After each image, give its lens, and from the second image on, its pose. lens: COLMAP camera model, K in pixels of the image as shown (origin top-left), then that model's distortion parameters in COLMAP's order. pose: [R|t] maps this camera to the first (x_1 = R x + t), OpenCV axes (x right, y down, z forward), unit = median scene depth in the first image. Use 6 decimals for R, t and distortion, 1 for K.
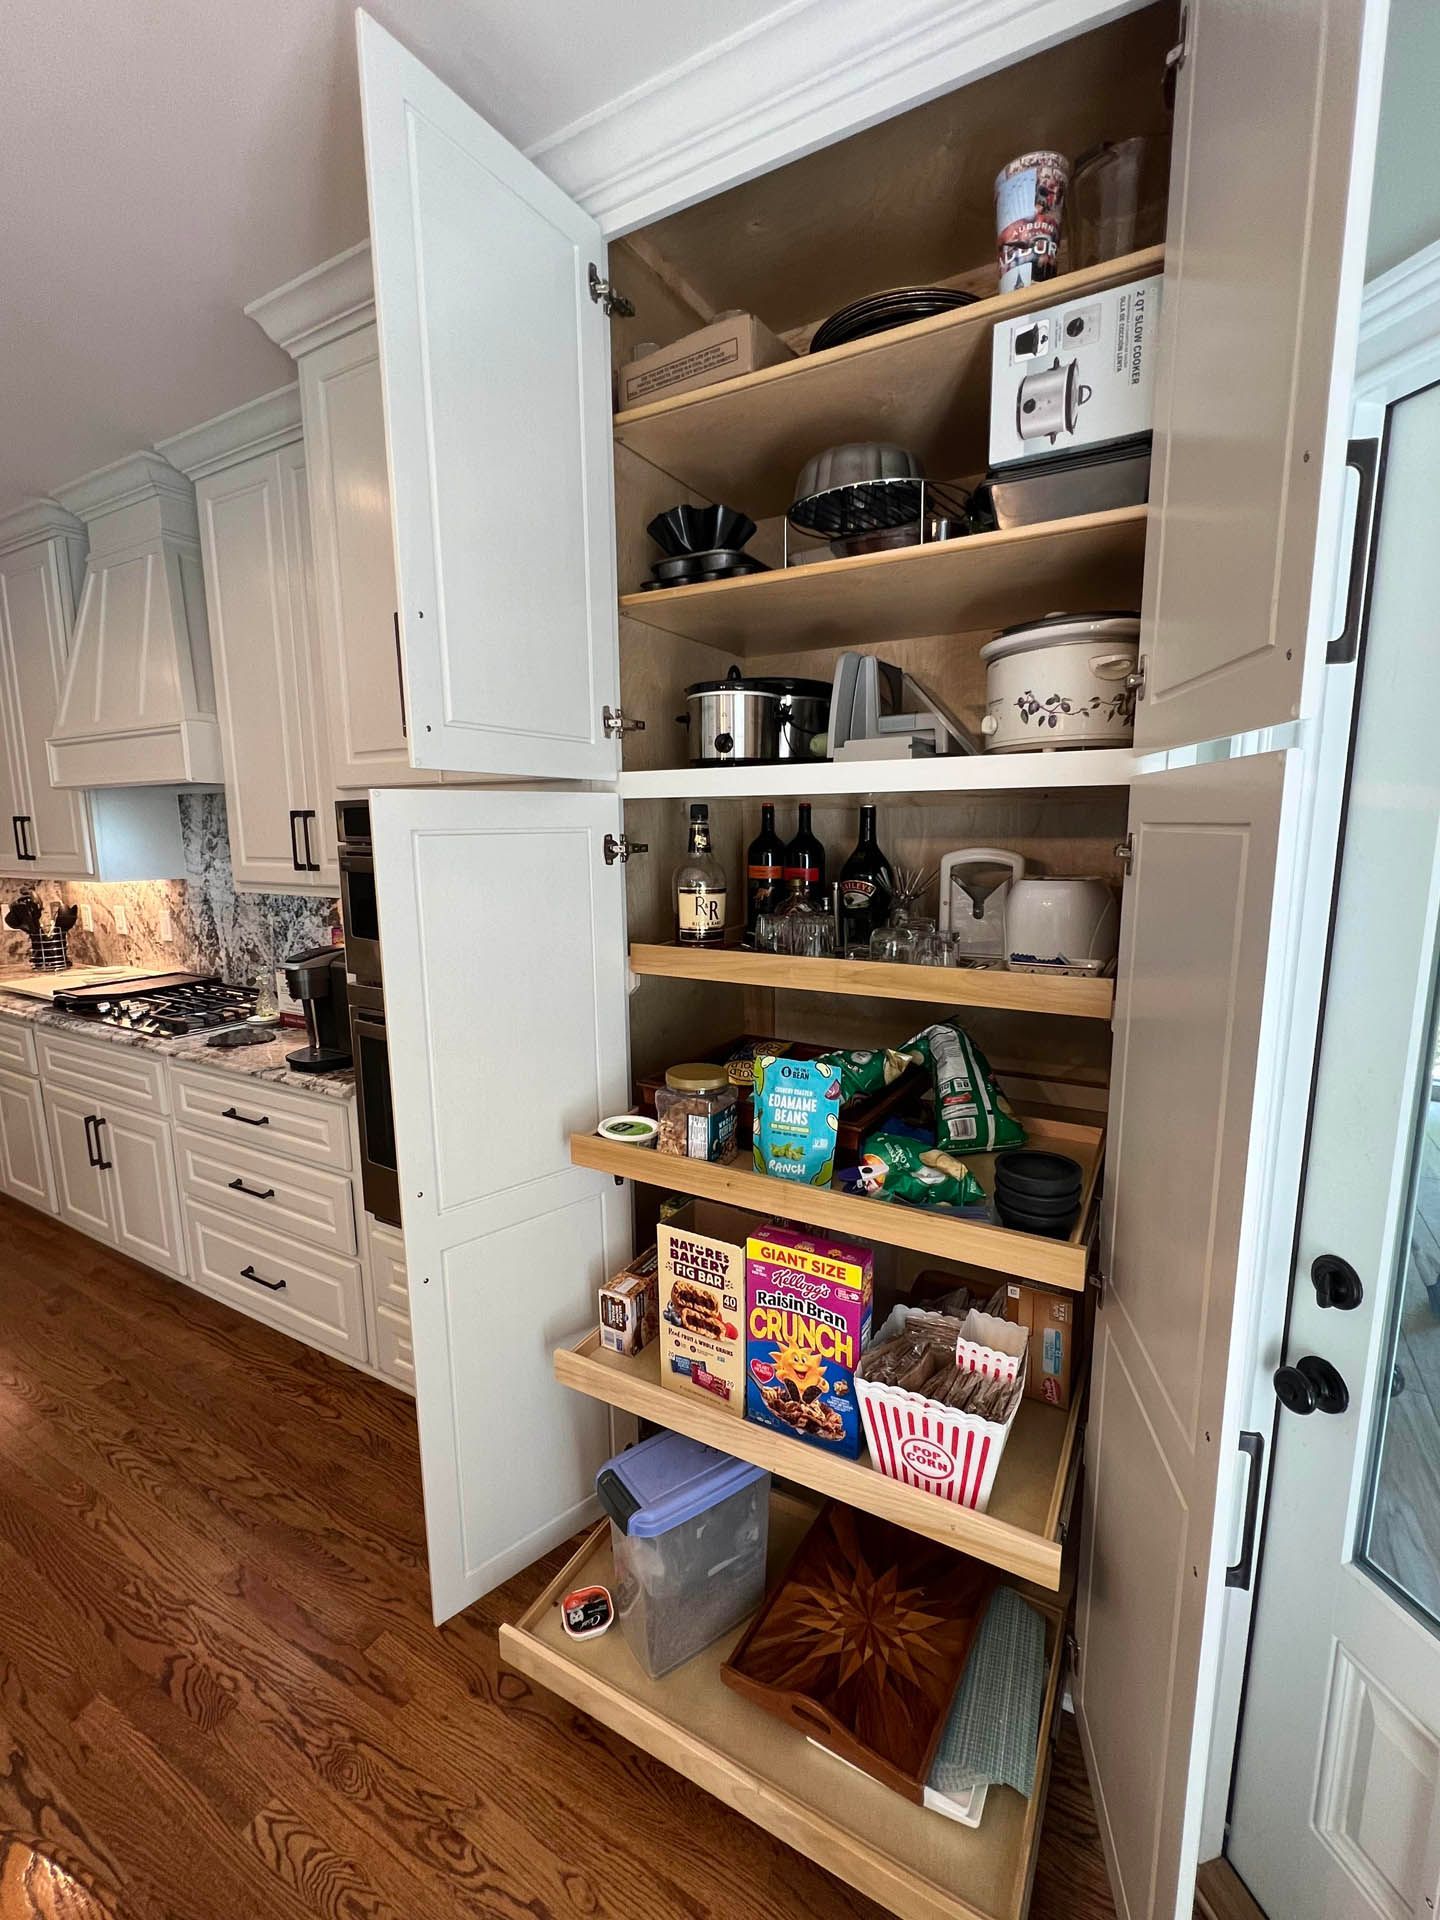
lens RADIAL K [[823.8, 0, 720.0], [0, 823.8, 960.0], [0, 0, 1]] dist [-0.000809, -0.000536]
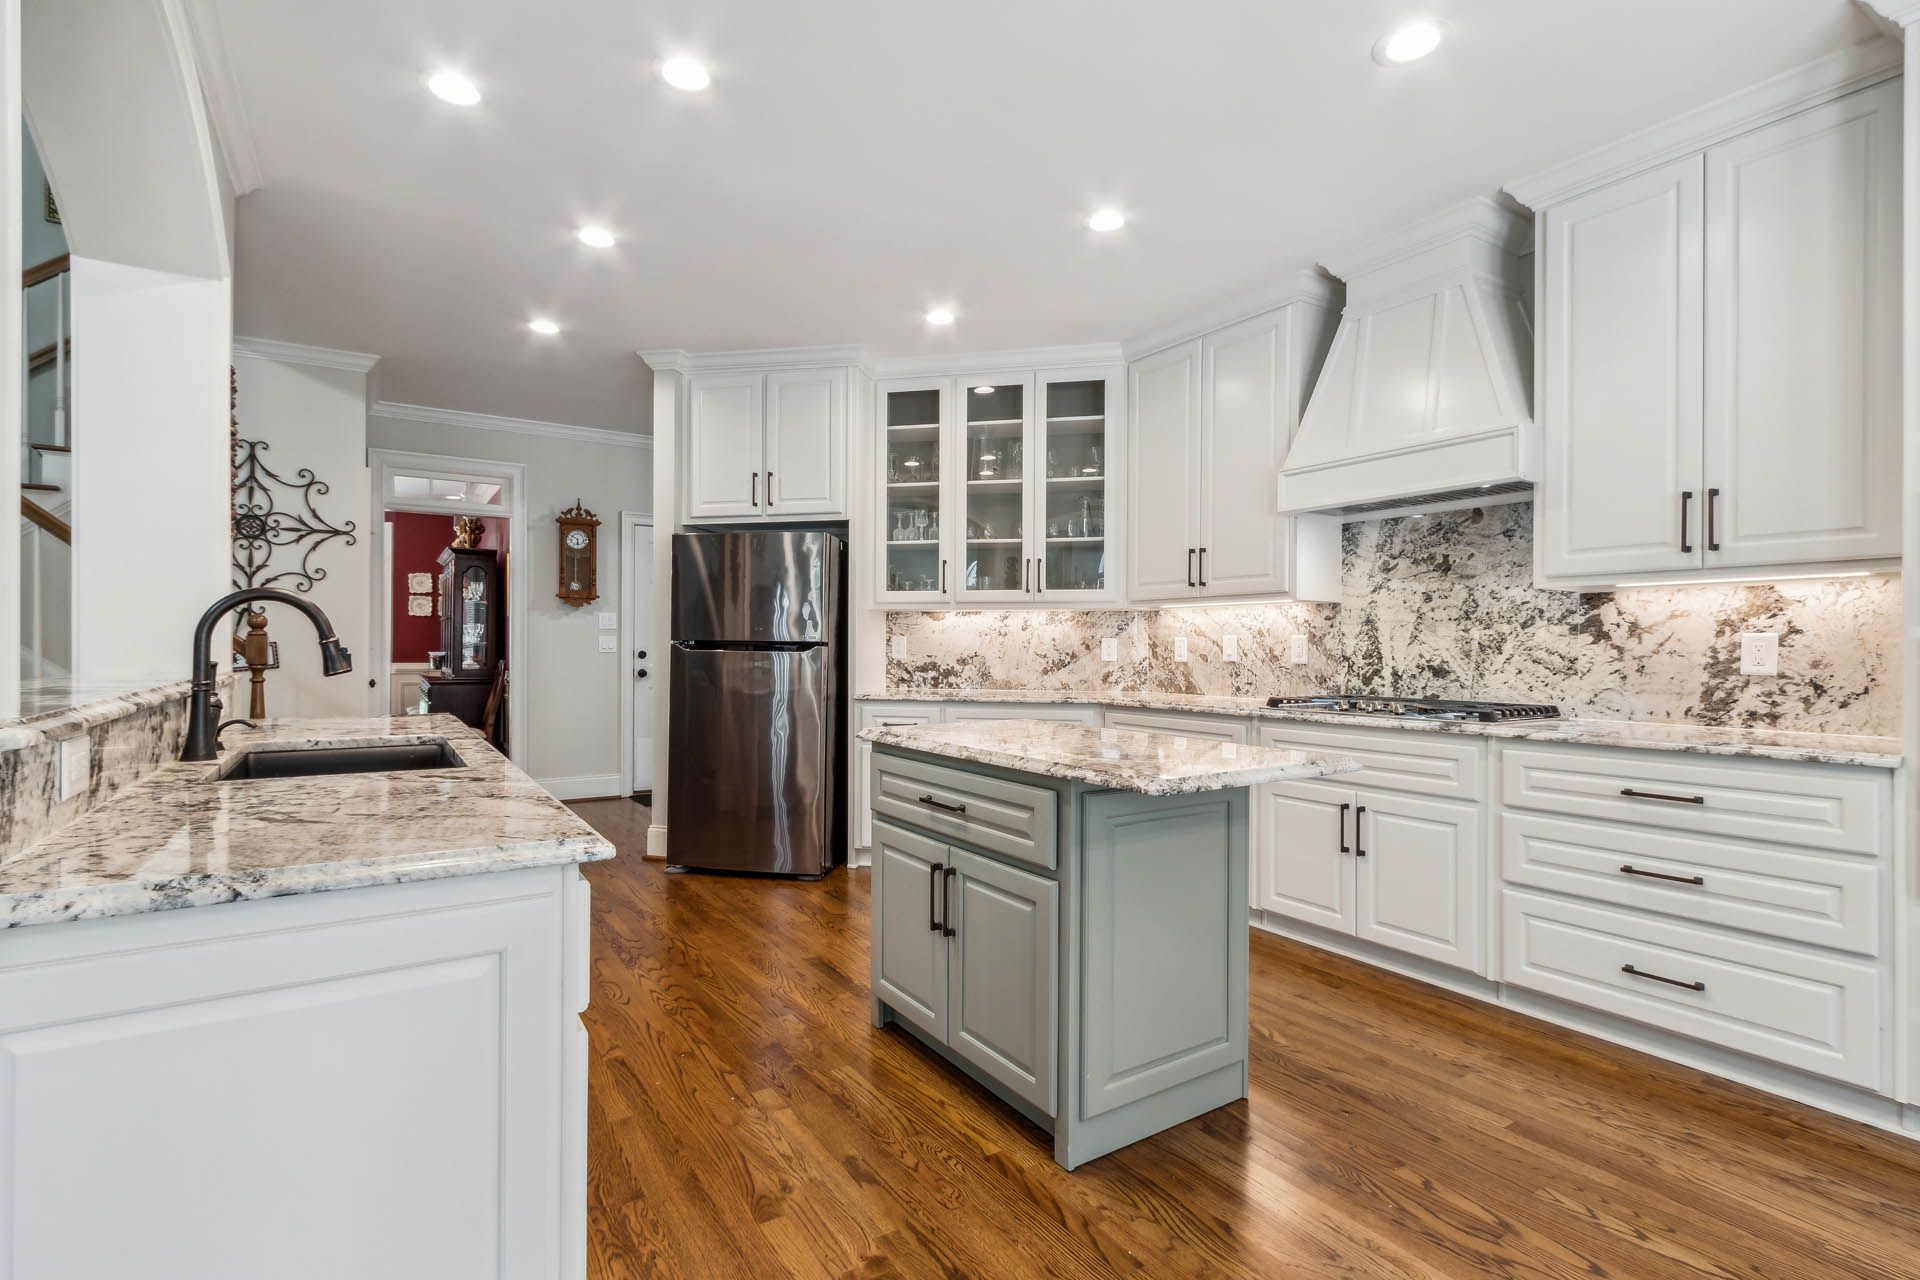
lens RADIAL K [[894.0, 0, 944.1], [0, 894.0, 647.7], [0, 0, 1]] dist [0.012204, -0.007301]
pose [[0.887135, 0.010860, -0.461383, -0.613817], [-0.084645, 0.986593, -0.139530, 0.173216], [0.453682, 0.162836, 0.876160, -0.238931]]
